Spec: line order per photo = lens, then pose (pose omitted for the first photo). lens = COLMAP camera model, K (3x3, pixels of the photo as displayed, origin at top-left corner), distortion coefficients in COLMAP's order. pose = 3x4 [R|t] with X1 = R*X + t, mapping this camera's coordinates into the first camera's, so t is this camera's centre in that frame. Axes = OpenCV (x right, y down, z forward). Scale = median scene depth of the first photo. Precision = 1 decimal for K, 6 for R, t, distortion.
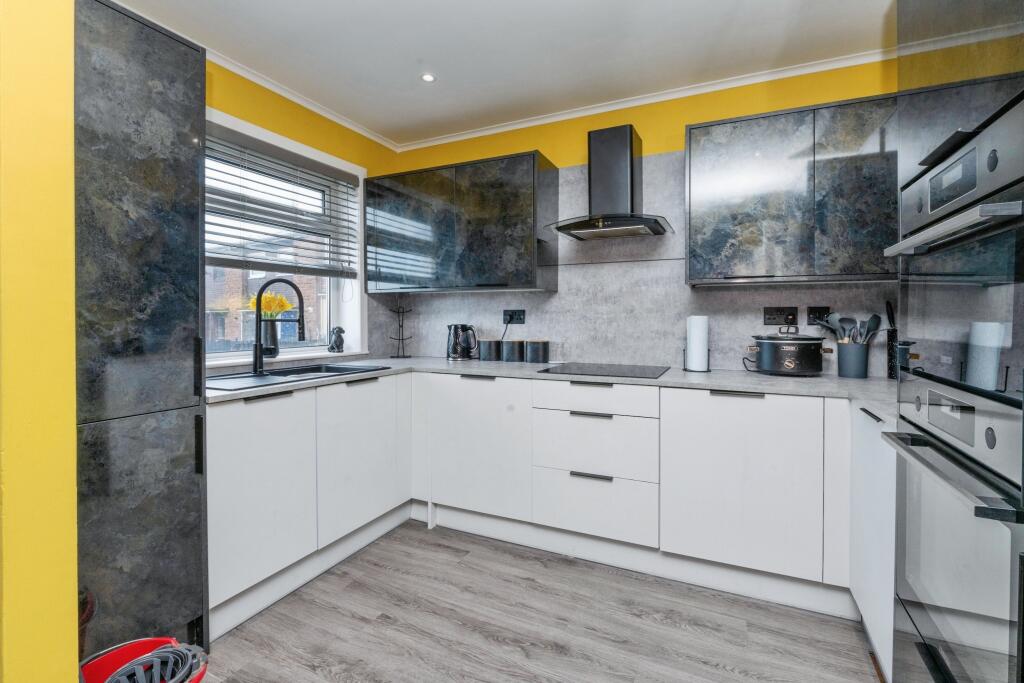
lens RADIAL K [[477.1, 0, 516.7], [0, 477.1, 339.6], [0, 0, 1]] dist [-0.001243, -0.000201]
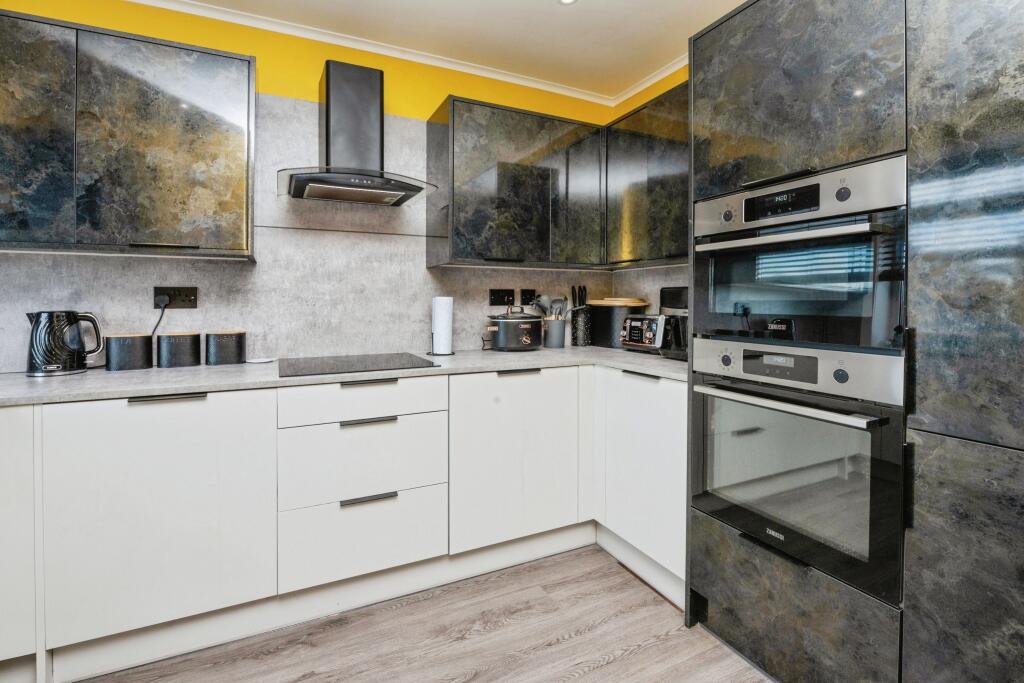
lens RADIAL K [[477.1, 0, 517.1], [0, 477.1, 317.4], [0, 0, 1]] dist [-0.001243, -0.000201]
pose [[0.620810, -0.029772, 0.783396, -0.276309], [0.037373, 0.999266, 0.008358, -0.011089], [-0.783070, 0.024089, 0.621467, 0.283804]]
